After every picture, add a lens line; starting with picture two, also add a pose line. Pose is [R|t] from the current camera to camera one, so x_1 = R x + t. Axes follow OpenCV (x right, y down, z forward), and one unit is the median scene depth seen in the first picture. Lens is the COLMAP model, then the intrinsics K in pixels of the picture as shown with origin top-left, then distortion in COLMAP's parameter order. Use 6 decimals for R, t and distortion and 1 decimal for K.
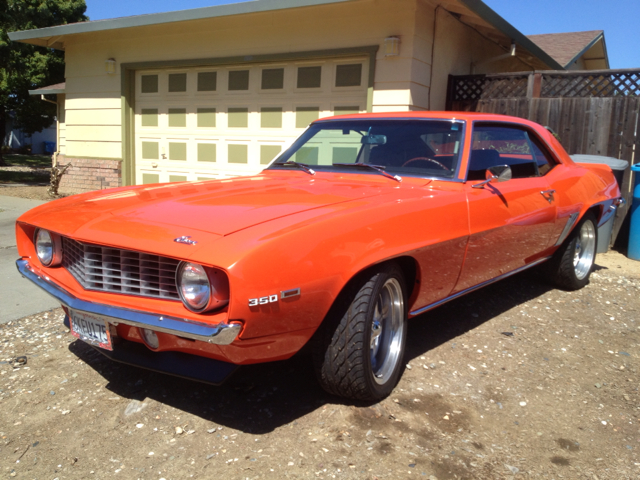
lens RADIAL K [[595.0, 0, 327.3], [0, 595.0, 240.1], [0, 0, 1]] dist [0.165769, -0.353125]
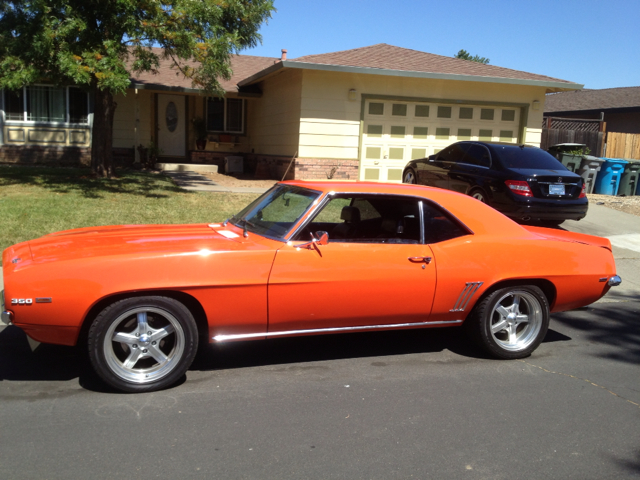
lens RADIAL K [[597.4, 0, 322.2], [0, 597.4, 236.7], [0, 0, 1]] dist [0.158175, -0.366964]
pose [[0.658994, -0.122654, 0.742080, -2.031466], [0.086582, 0.992426, 0.087144, -0.109808], [-0.747148, 0.006824, 0.664623, 0.133034]]
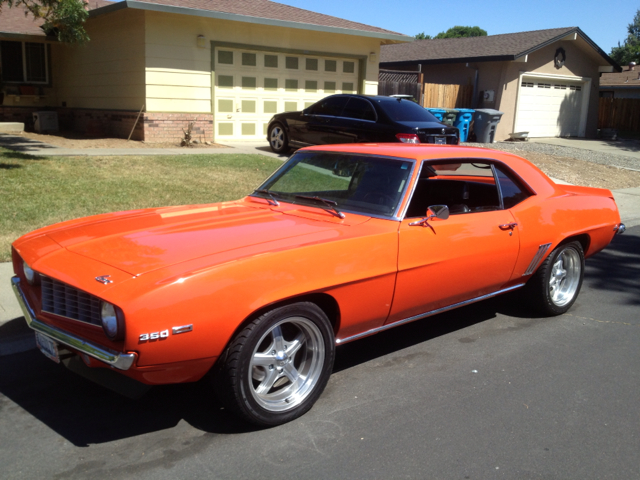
lens RADIAL K [[597.4, 0, 322.2], [0, 597.4, 236.7], [0, 0, 1]] dist [0.158175, -0.366964]
pose [[0.341379, -0.229306, 0.911526, -2.101371], [0.112436, 0.972784, 0.202608, -0.149094], [-0.933177, 0.033322, 0.357870, 0.396187]]
